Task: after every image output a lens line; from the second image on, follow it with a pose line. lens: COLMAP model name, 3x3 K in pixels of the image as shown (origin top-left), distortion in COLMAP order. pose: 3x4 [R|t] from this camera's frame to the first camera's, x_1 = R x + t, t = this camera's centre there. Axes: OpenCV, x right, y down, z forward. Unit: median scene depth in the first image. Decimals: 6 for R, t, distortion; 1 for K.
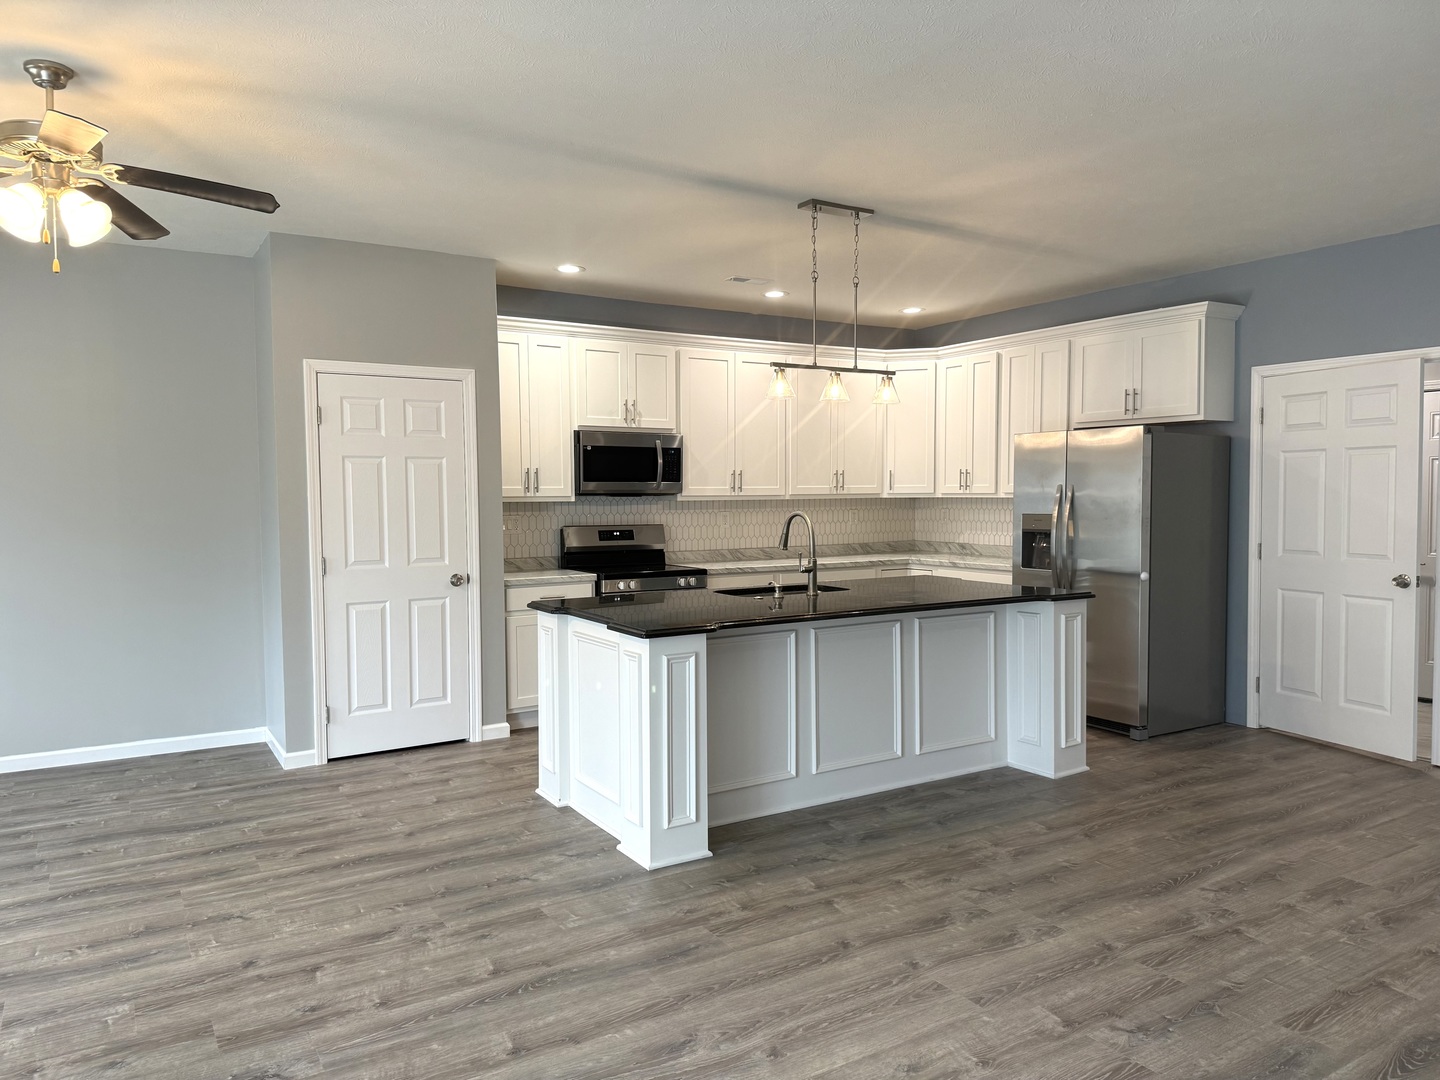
lens RADIAL K [[1012.7, 0, 720.0], [0, 1012.7, 540.0], [0, 0, 1]] dist [0.030111, -0.045179]
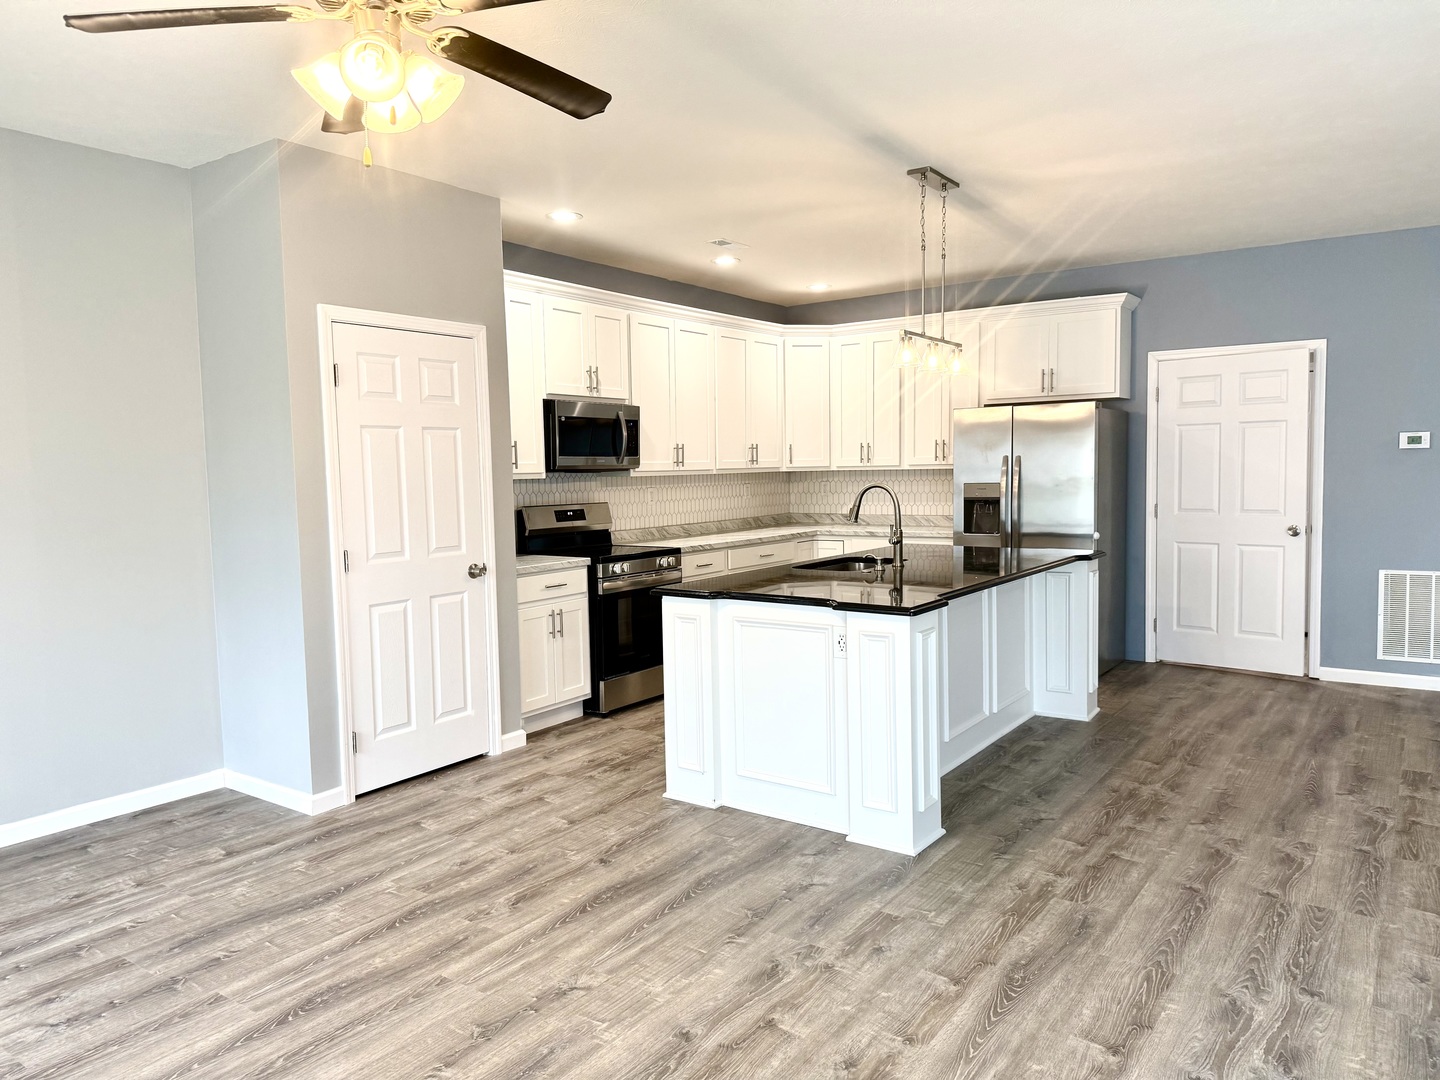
lens RADIAL K [[1012.7, 0, 720.0], [0, 1012.7, 540.0], [0, 0, 1]] dist [0.030111, -0.045179]
pose [[0.920625, -0.039542, 0.388441, -0.458454], [0.031565, 0.999140, 0.026898, -0.003572], [-0.389170, -0.012502, 0.921081, 0.145188]]
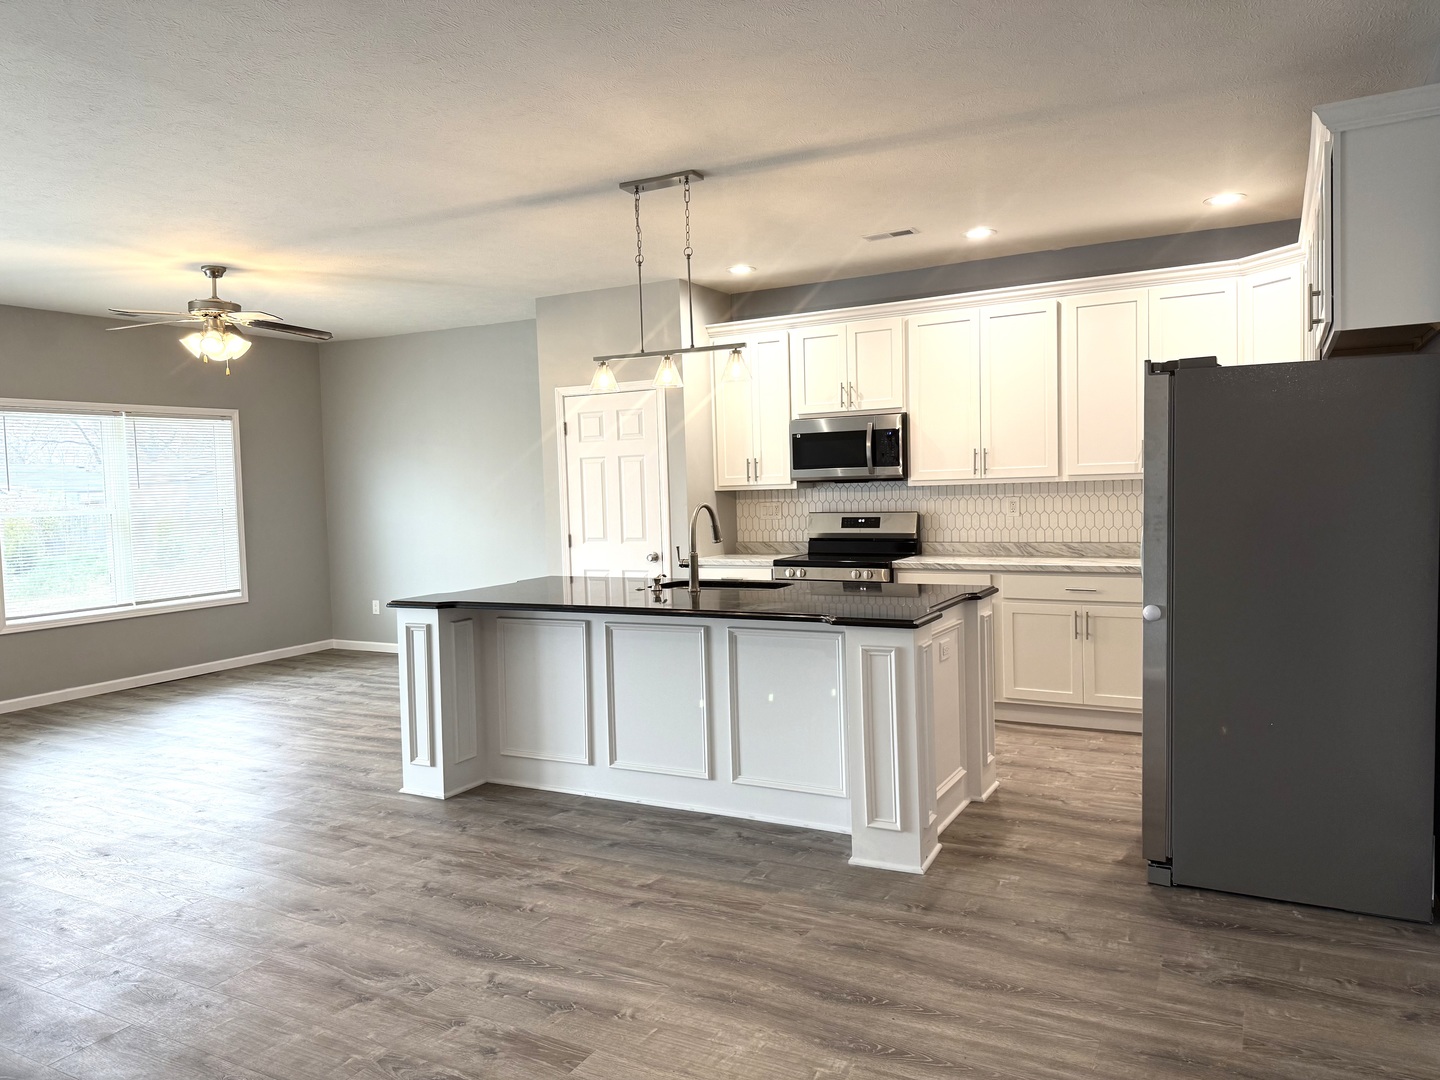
lens RADIAL K [[1012.7, 0, 720.0], [0, 1012.7, 540.0], [0, 0, 1]] dist [0.030111, -0.045179]
pose [[0.501228, 0.039418, -0.864417, 0.917658], [-0.015972, 0.999213, 0.036304, -0.028495], [0.865168, -0.004390, 0.501463, 0.545289]]
